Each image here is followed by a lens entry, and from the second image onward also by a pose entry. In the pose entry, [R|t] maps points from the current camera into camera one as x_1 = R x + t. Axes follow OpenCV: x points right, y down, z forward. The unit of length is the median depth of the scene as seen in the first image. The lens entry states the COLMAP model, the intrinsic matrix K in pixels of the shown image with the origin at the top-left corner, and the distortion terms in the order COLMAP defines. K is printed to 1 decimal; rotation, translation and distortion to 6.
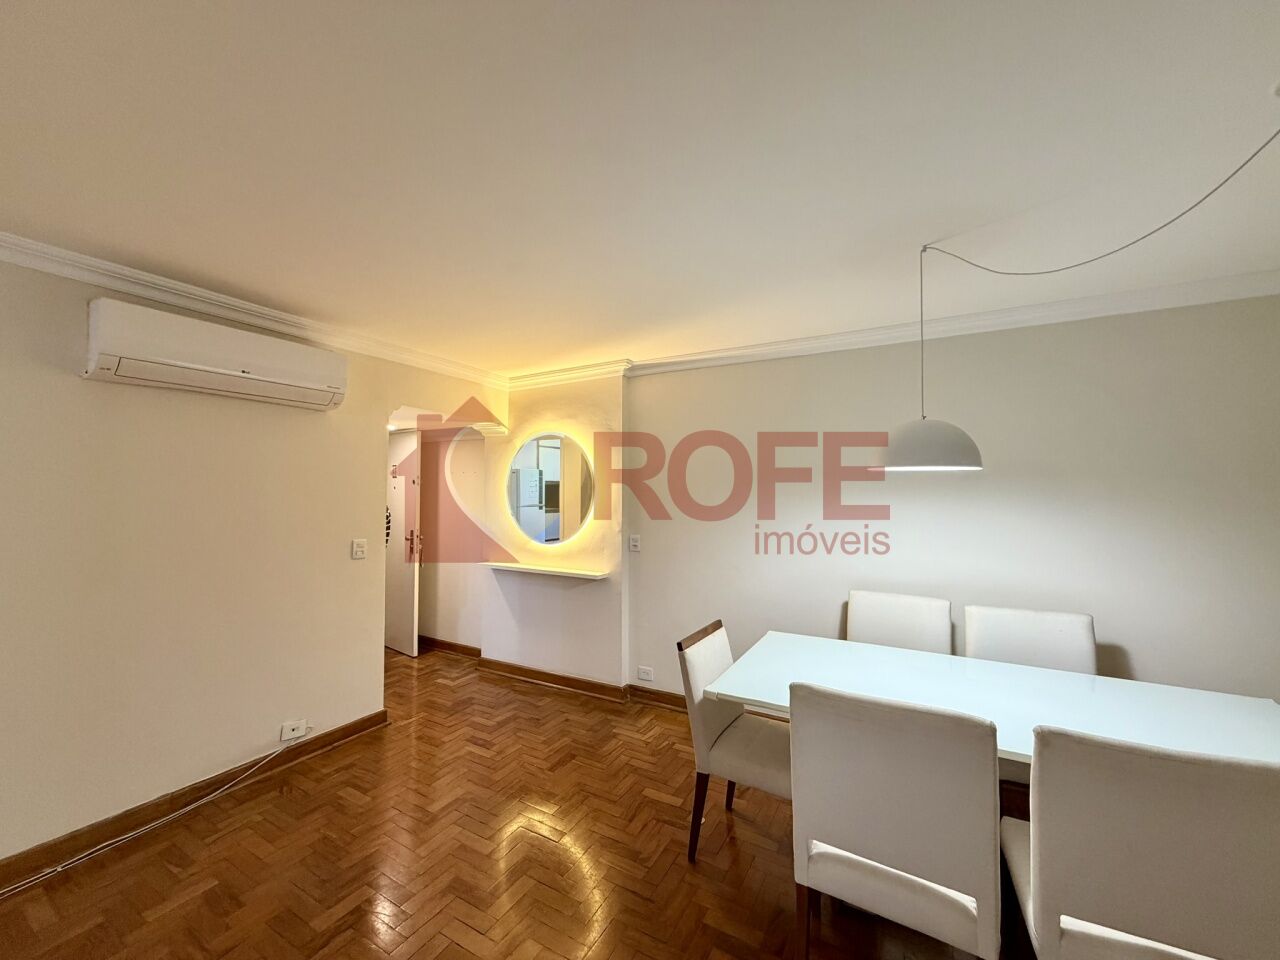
lens RADIAL K [[504.3, 0, 640.7], [0, 504.3, 480.5], [0, 0, 1]] dist [-0.000185, -0.000586]
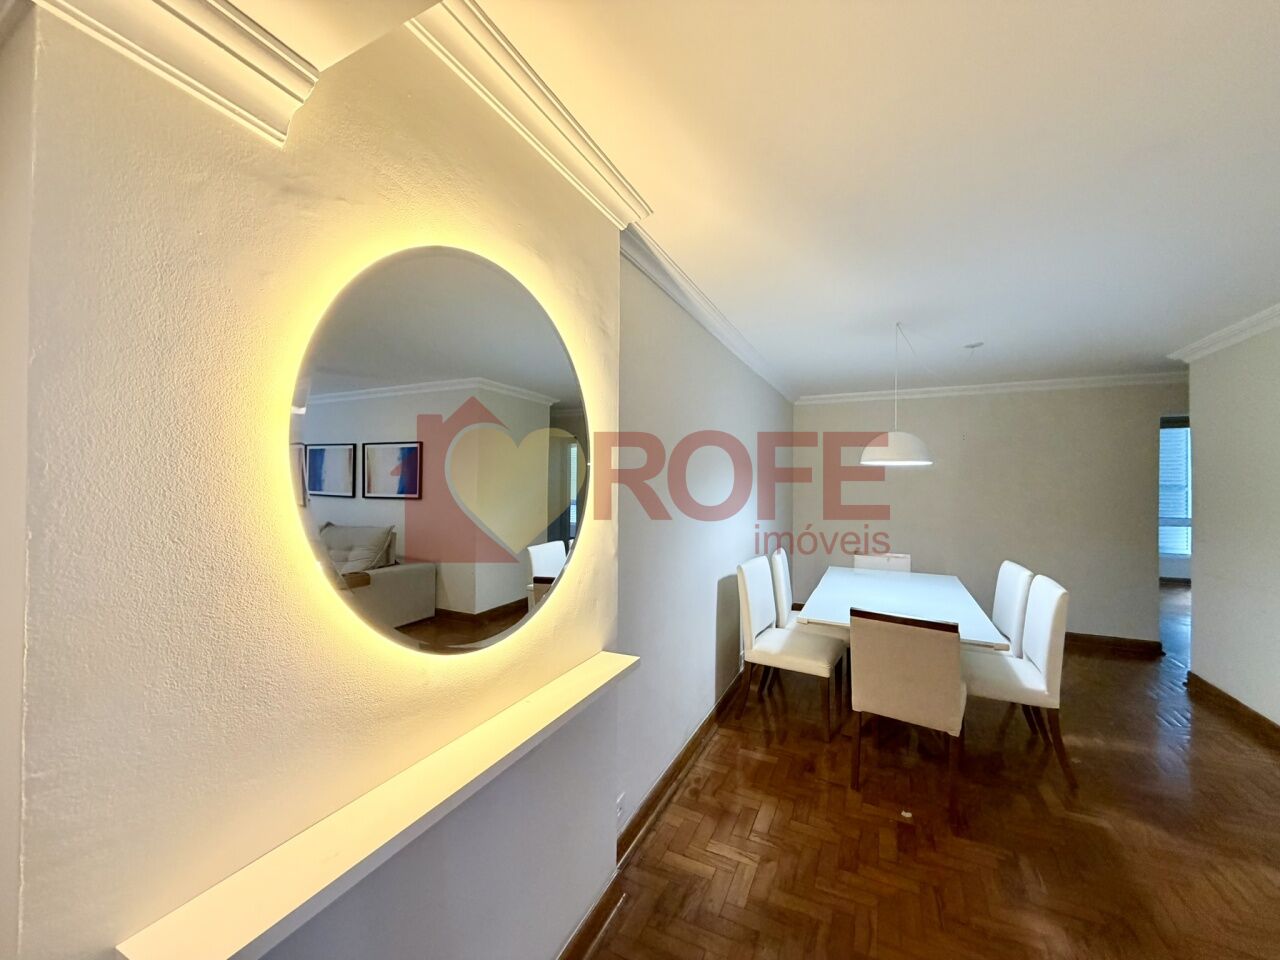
lens RADIAL K [[504.3, 0, 635.6], [0, 504.3, 476.1], [0, 0, 1]] dist [-0.000185, -0.000586]
pose [[-0.058039, 0.004288, 0.998305, -0.532262], [-0.030086, 0.999529, -0.006042, 0.030038], [-0.997861, -0.030386, -0.057883, 1.032410]]
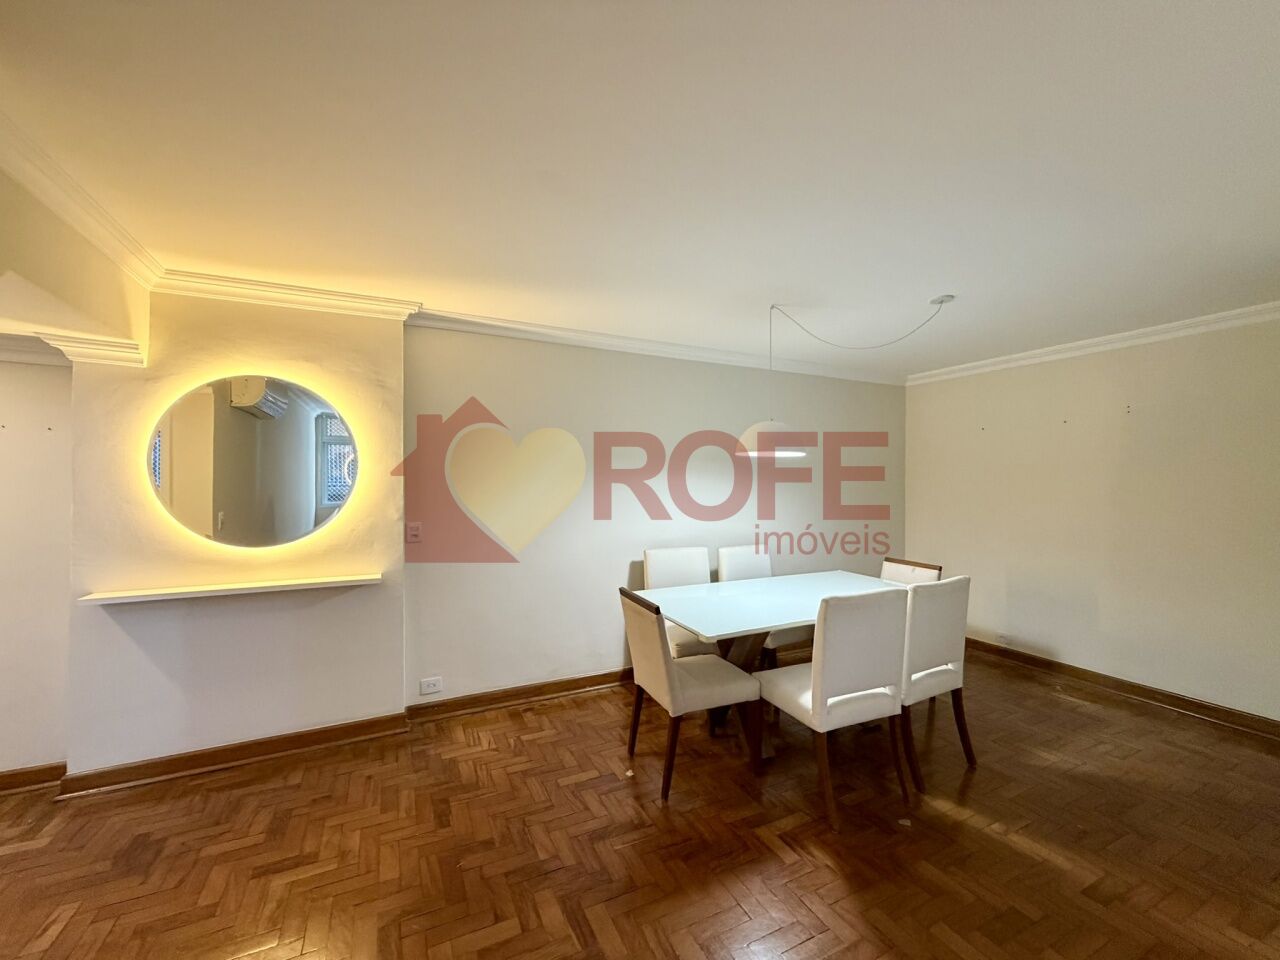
lens RADIAL K [[504.3, 0, 631.5], [0, 504.3, 481.7], [0, 0, 1]] dist [-0.000185, -0.000586]
pose [[0.570878, -0.004995, 0.821019, -0.492282], [-0.020143, 0.999595, 0.020087, 0.020061], [-0.820787, -0.028005, 0.570547, 0.258436]]
